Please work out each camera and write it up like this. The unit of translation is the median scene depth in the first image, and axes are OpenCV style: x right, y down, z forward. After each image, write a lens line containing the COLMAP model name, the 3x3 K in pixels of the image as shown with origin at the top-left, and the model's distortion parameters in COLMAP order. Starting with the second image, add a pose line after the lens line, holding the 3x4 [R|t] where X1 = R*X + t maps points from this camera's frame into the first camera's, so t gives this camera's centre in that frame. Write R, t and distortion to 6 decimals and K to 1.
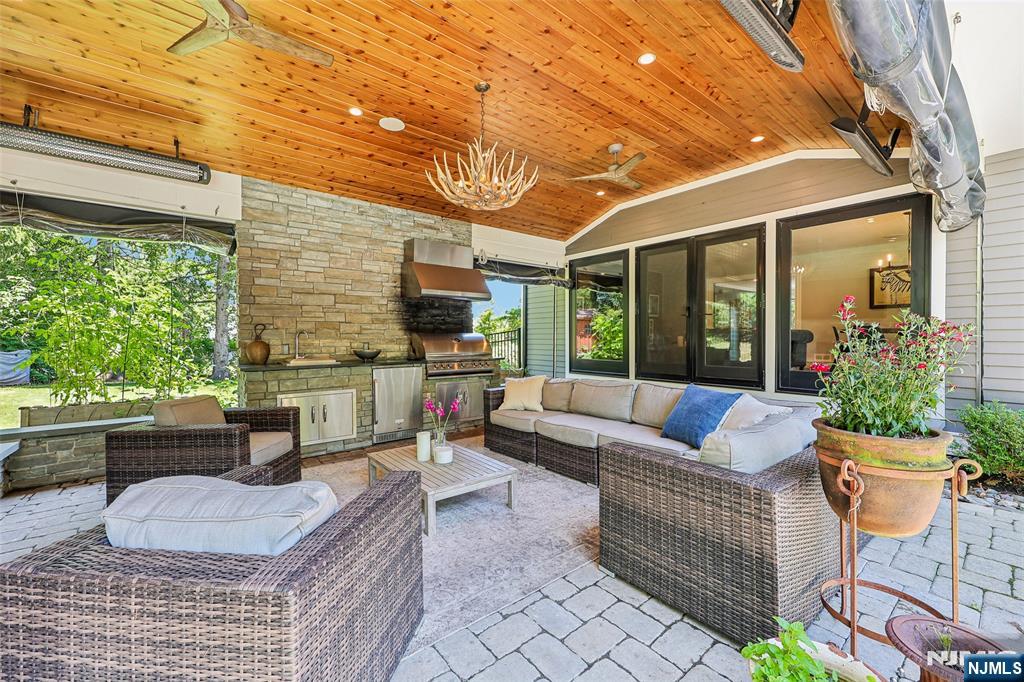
lens RADIAL K [[412.7, 0, 512.0], [0, 412.7, 341.0], [0, 0, 1]] dist [-0.000352, 0.000031]
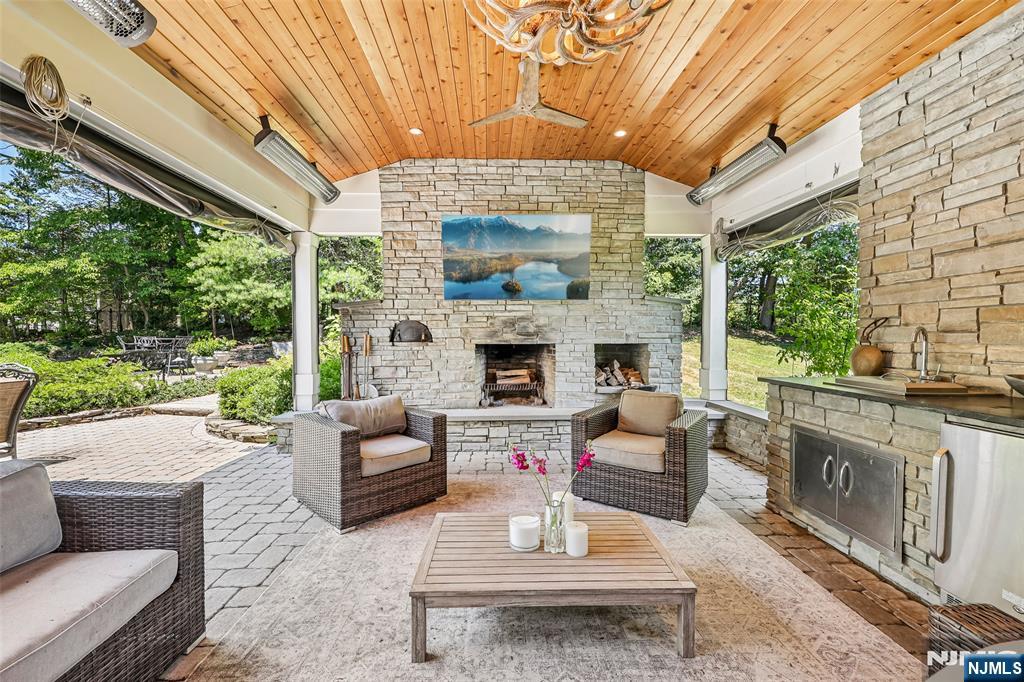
lens RADIAL K [[412.7, 0, 512.0], [0, 412.7, 341.0], [0, 0, 1]] dist [-0.000352, 0.000031]
pose [[-0.587605, 0.017051, -0.808968, 0.223357], [-0.005848, 0.999662, 0.025318, -0.017521], [0.809127, 0.019607, -0.587307, 0.869650]]
